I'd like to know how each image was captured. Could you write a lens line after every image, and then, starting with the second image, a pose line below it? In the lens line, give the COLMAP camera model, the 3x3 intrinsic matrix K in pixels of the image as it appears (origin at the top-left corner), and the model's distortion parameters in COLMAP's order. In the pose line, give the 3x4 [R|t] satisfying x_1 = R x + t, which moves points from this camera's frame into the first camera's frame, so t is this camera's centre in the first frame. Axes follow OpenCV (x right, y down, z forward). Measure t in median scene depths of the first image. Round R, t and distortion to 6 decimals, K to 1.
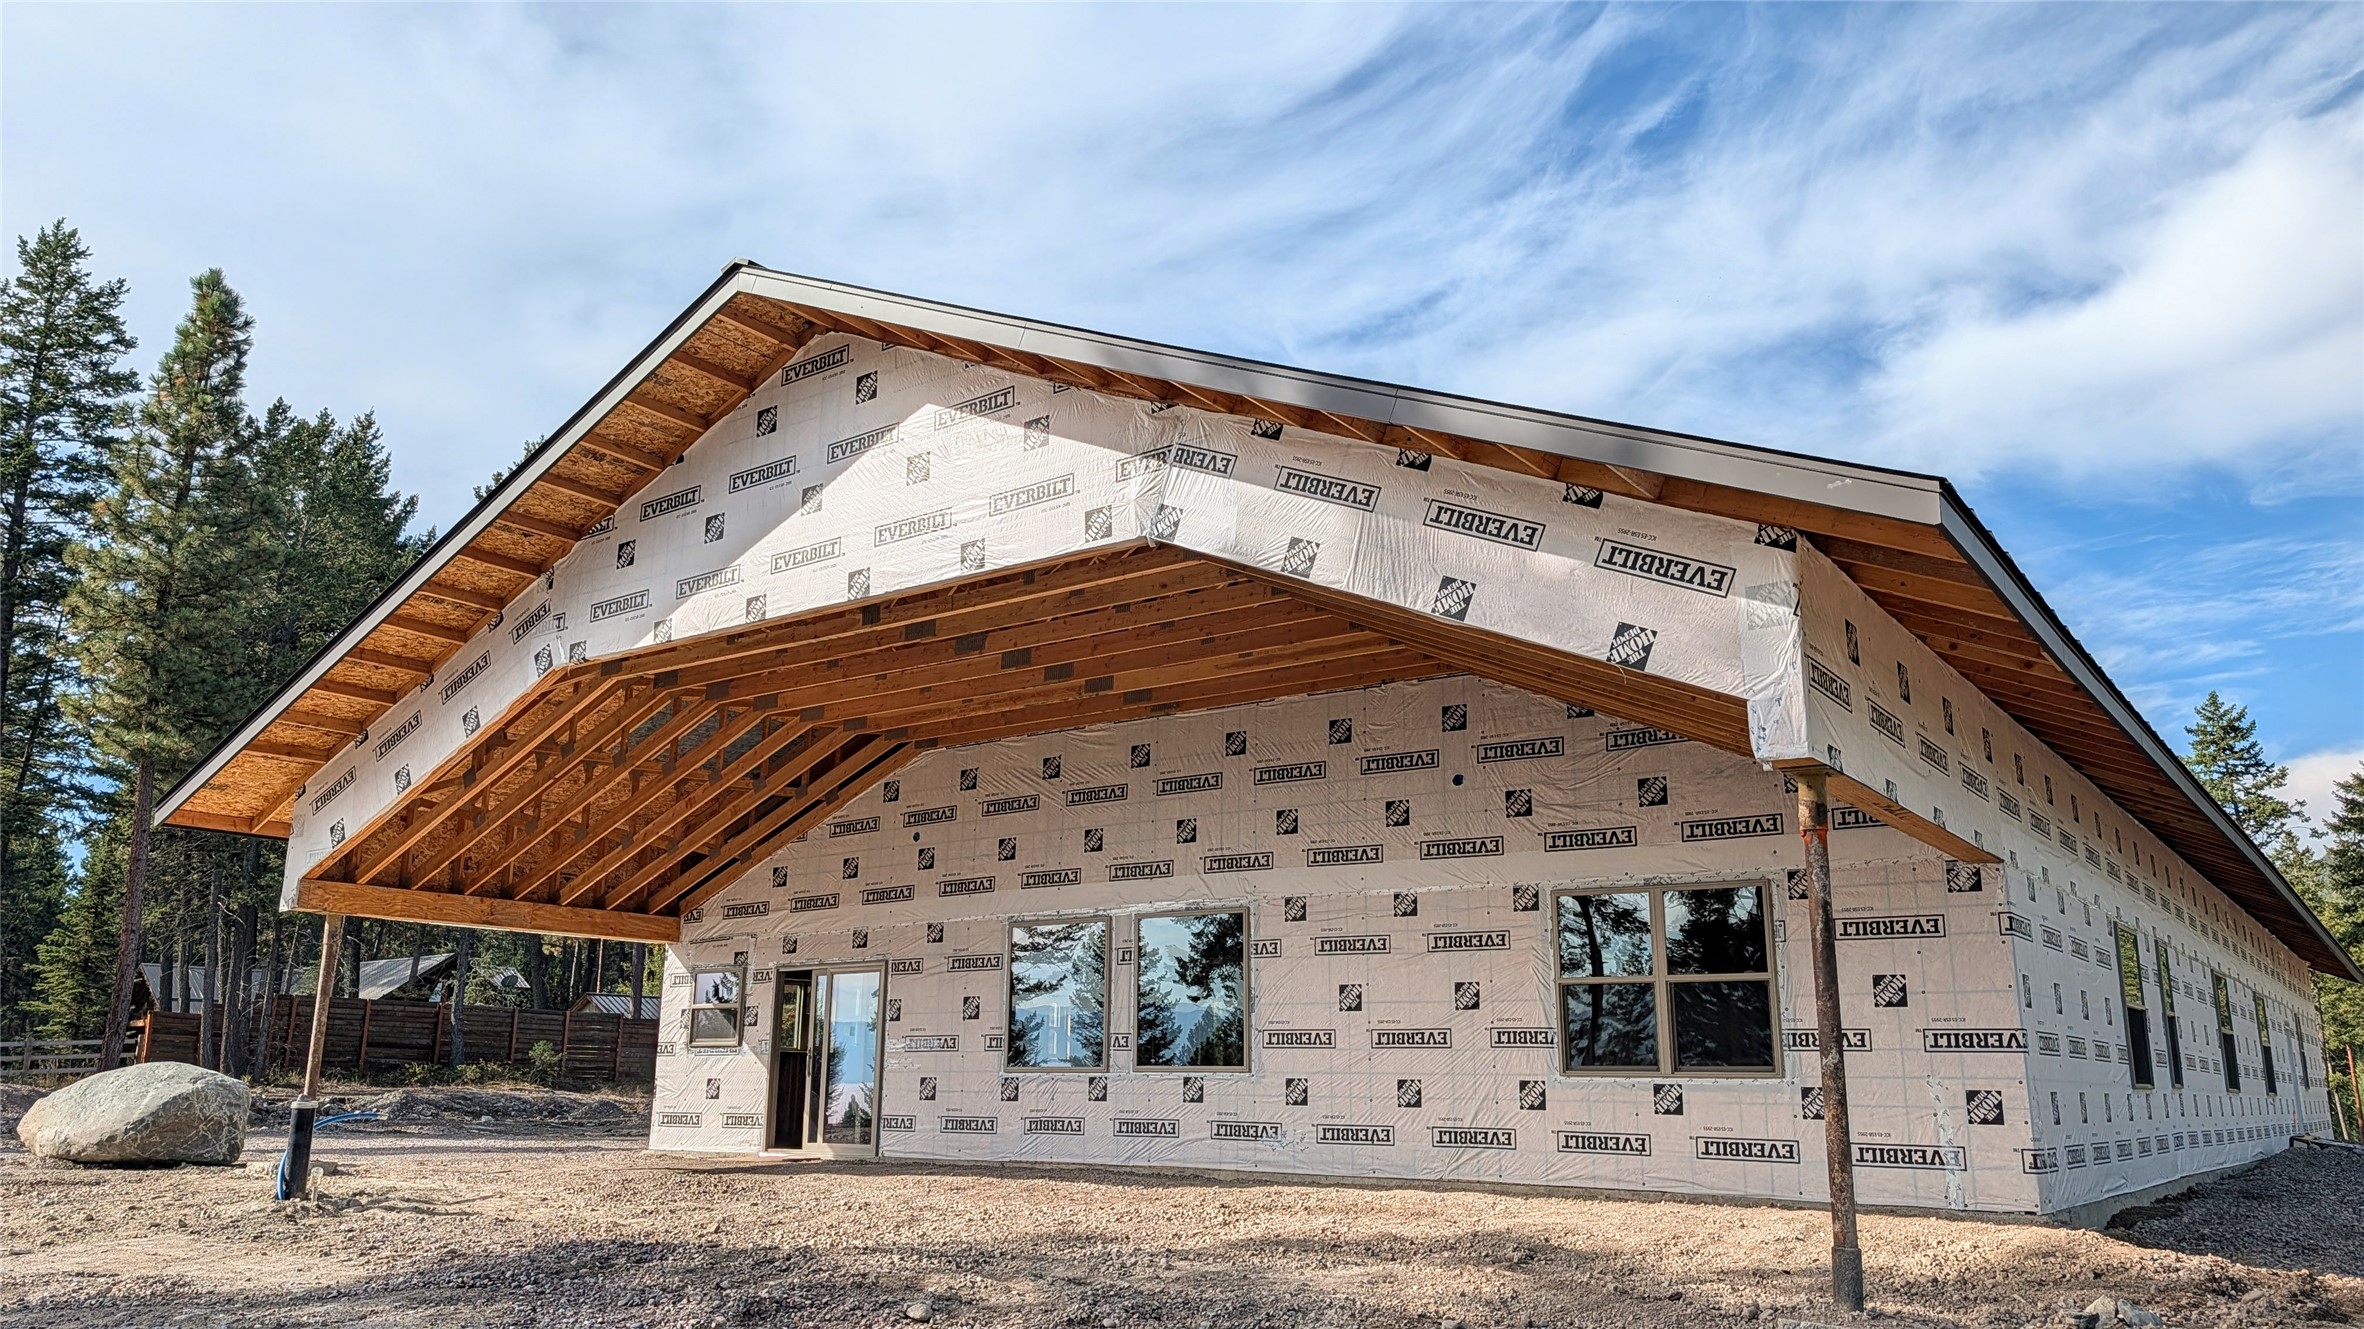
lens RADIAL K [[1711.3, 0, 1182.0], [0, 1711.3, 664.5], [0, 0, 1]] dist [0.010171, -0.004439]
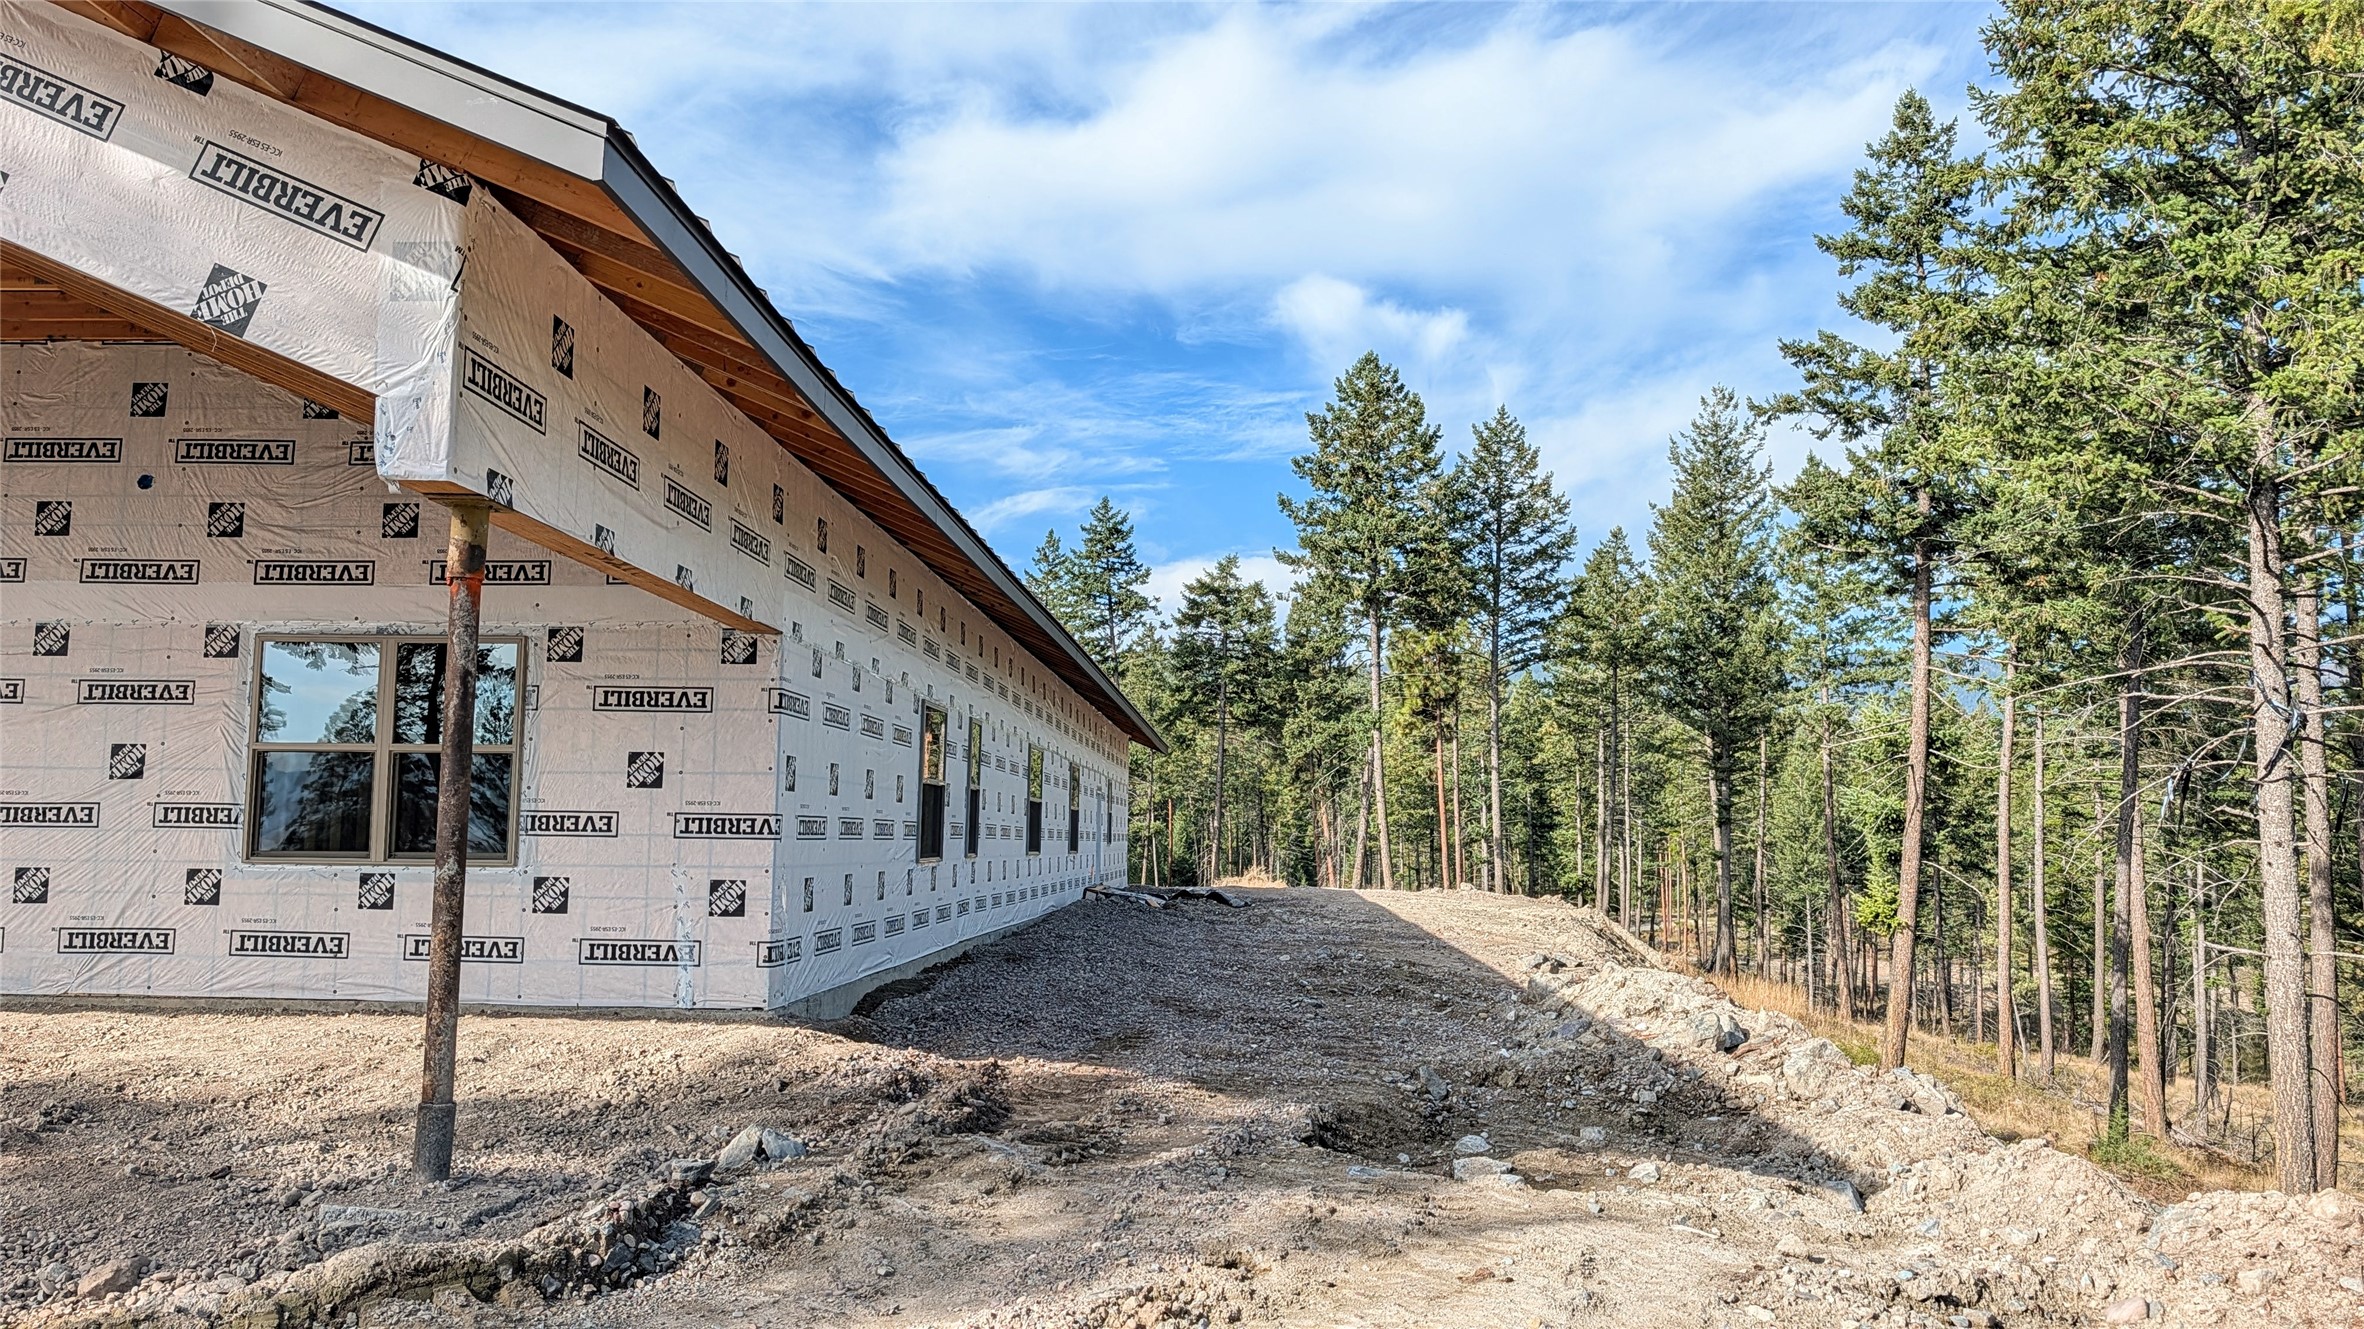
lens RADIAL K [[1711.3, 0, 1182.0], [0, 1711.3, 664.5], [0, 0, 1]] dist [0.010171, -0.004439]
pose [[0.829938, 0.053799, 0.555255, 0.124142], [-0.133284, 0.985636, 0.103721, 0.006998], [-0.541699, -0.160088, 0.825187, 0.108583]]
